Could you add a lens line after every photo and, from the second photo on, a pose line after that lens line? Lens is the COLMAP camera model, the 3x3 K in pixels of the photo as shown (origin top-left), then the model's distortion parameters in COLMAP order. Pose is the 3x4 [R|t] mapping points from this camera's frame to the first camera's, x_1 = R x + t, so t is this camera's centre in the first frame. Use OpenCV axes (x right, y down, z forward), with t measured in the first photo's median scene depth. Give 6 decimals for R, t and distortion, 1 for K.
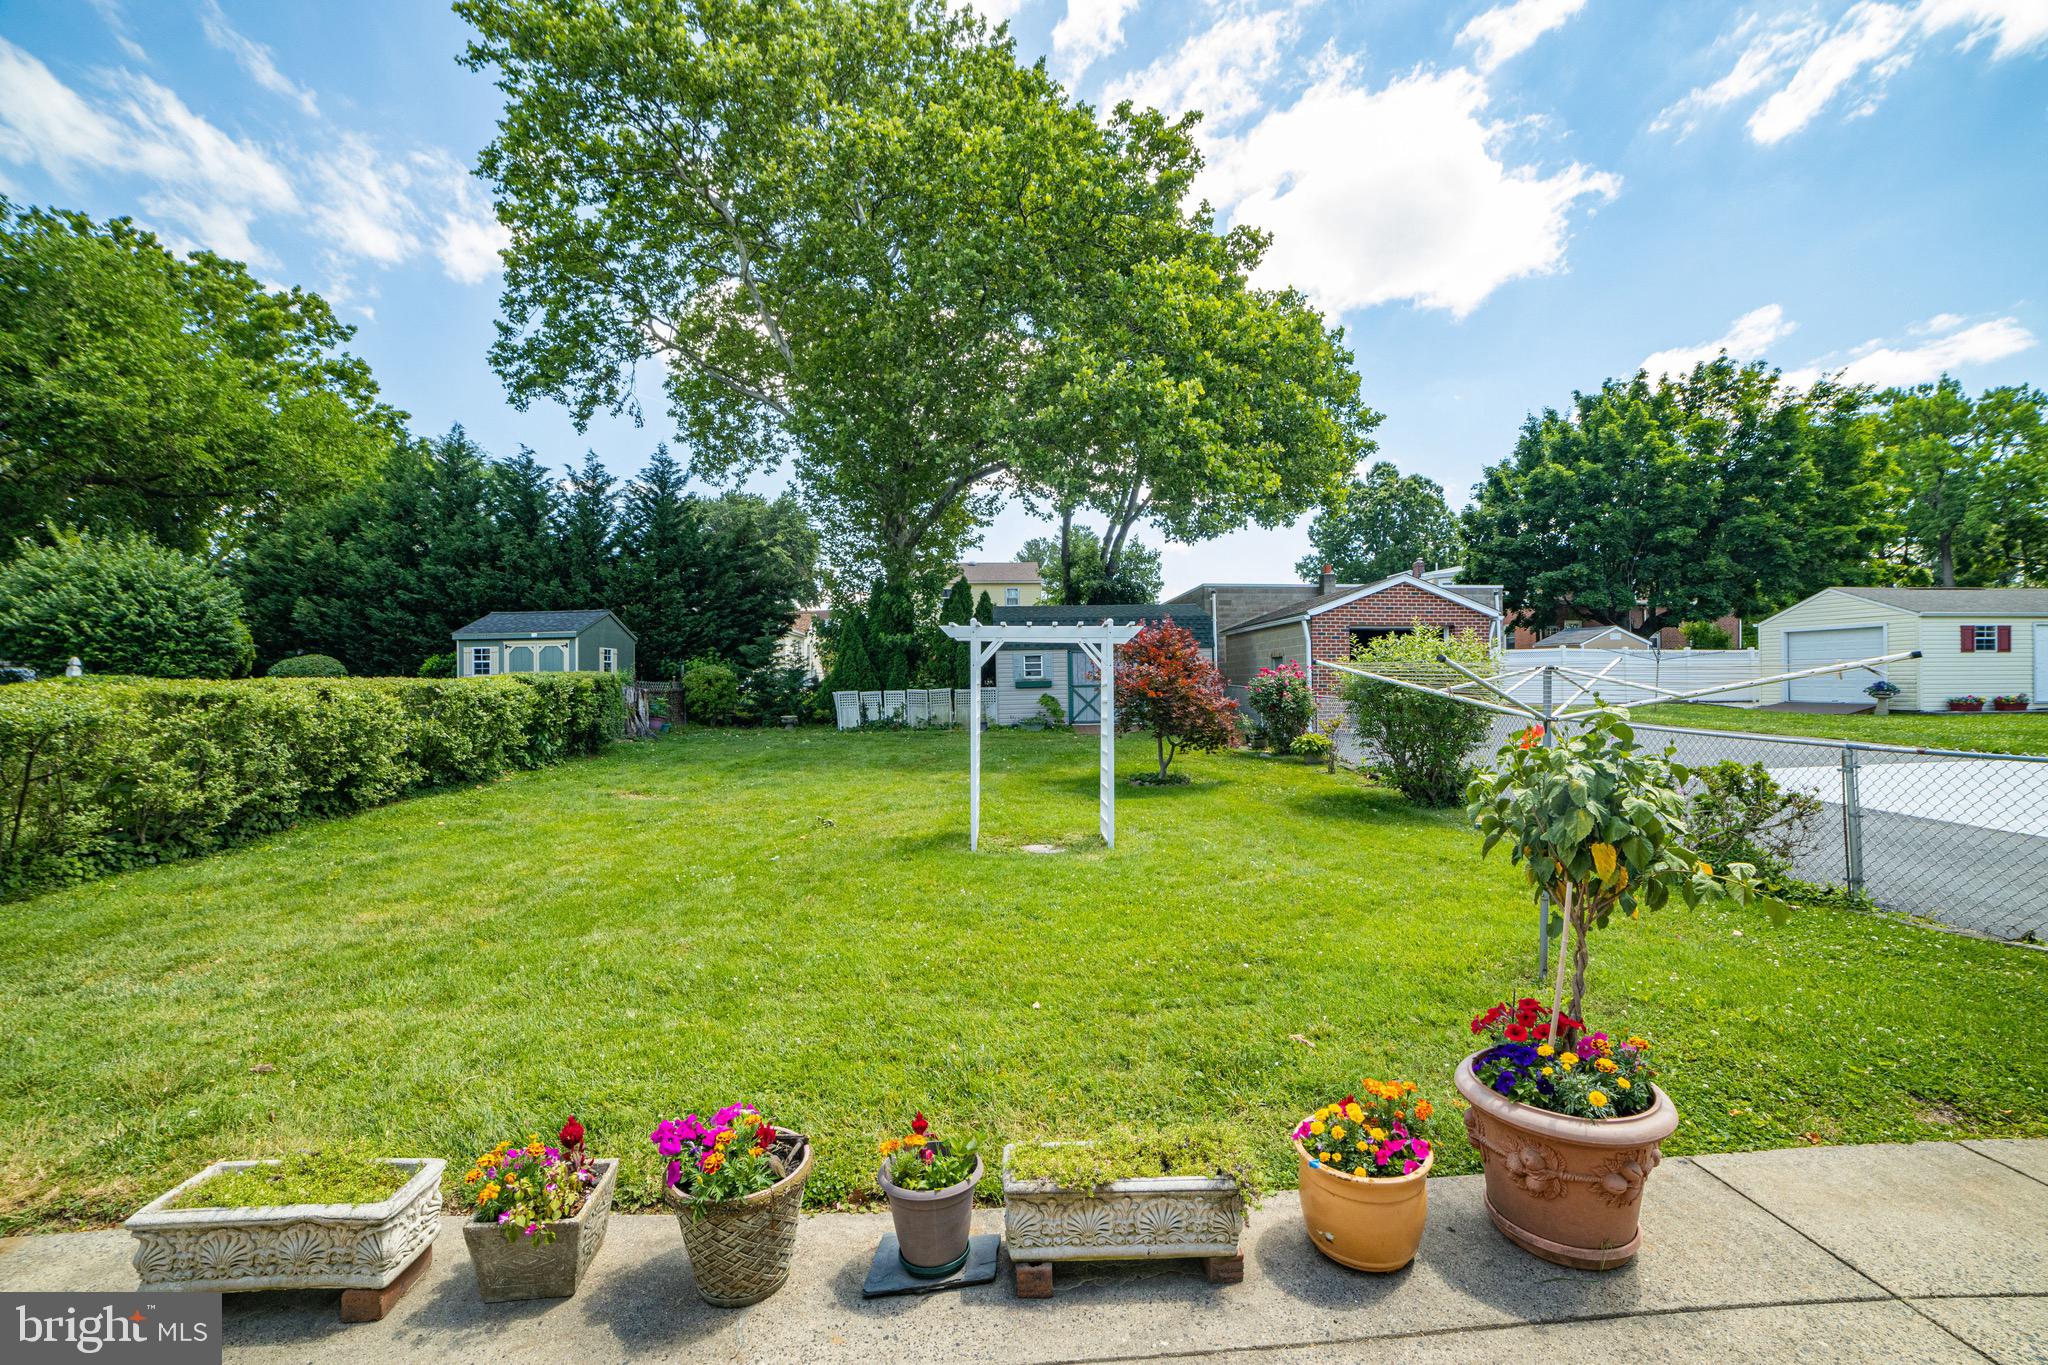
lens RADIAL K [[819.8, 0, 1028.8], [0, 819.8, 673.5], [0, 0, 1]] dist [-0.108748, 0.038922]
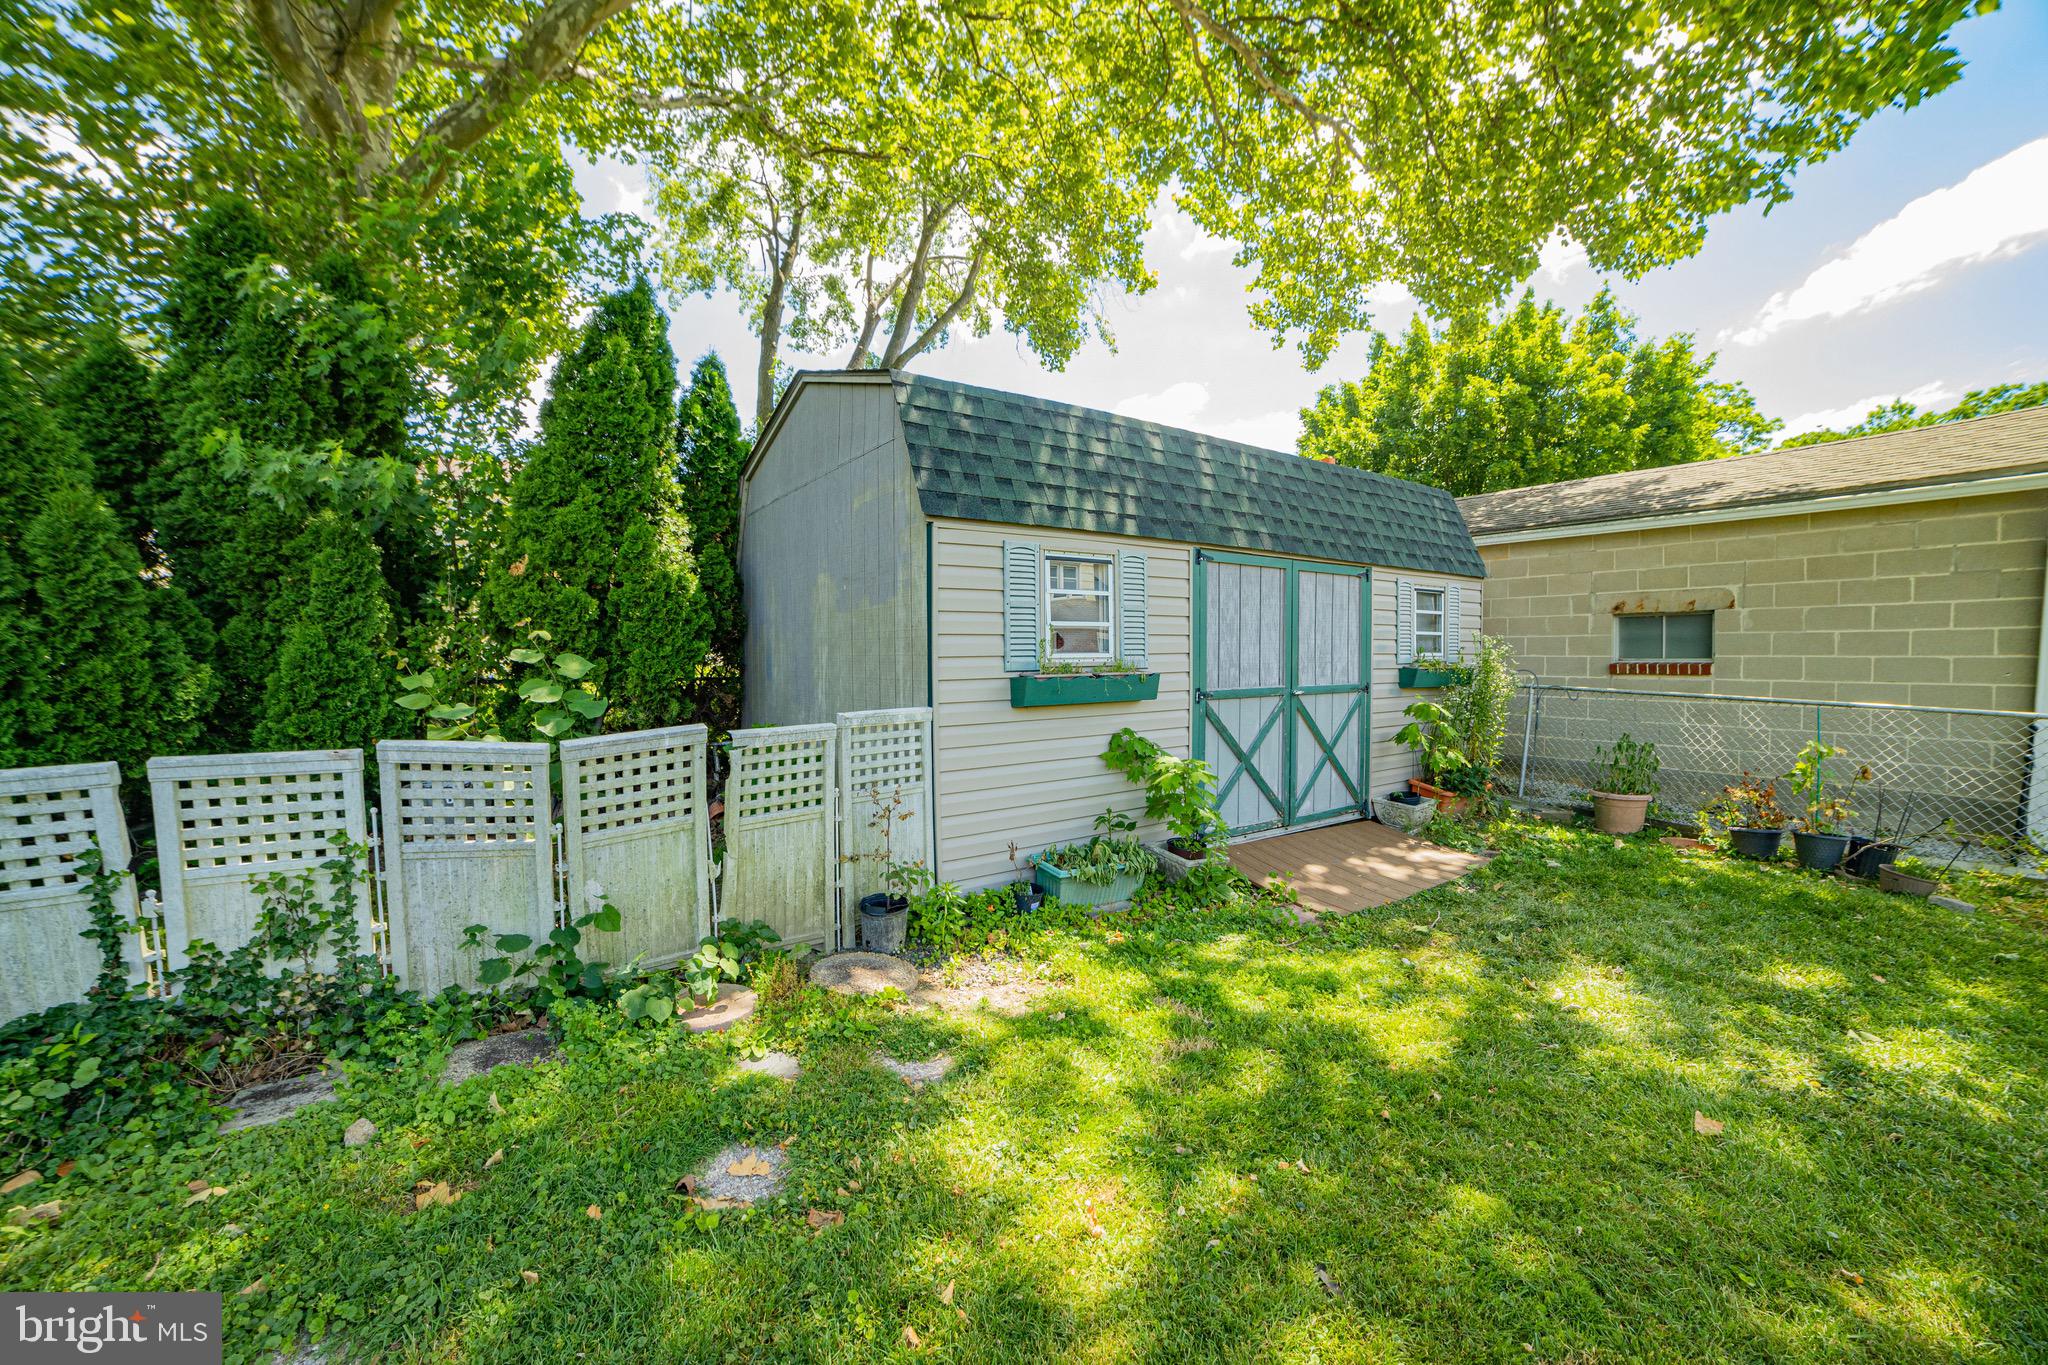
lens RADIAL K [[819.8, 0, 1028.8], [0, 819.8, 673.5], [0, 0, 1]] dist [-0.108748, 0.038922]
pose [[0.850911, -0.002003, 0.525306, -0.122268], [-0.004849, 0.999920, 0.011667, 0.006912], [-0.525288, -0.012474, 0.850833, 0.818653]]
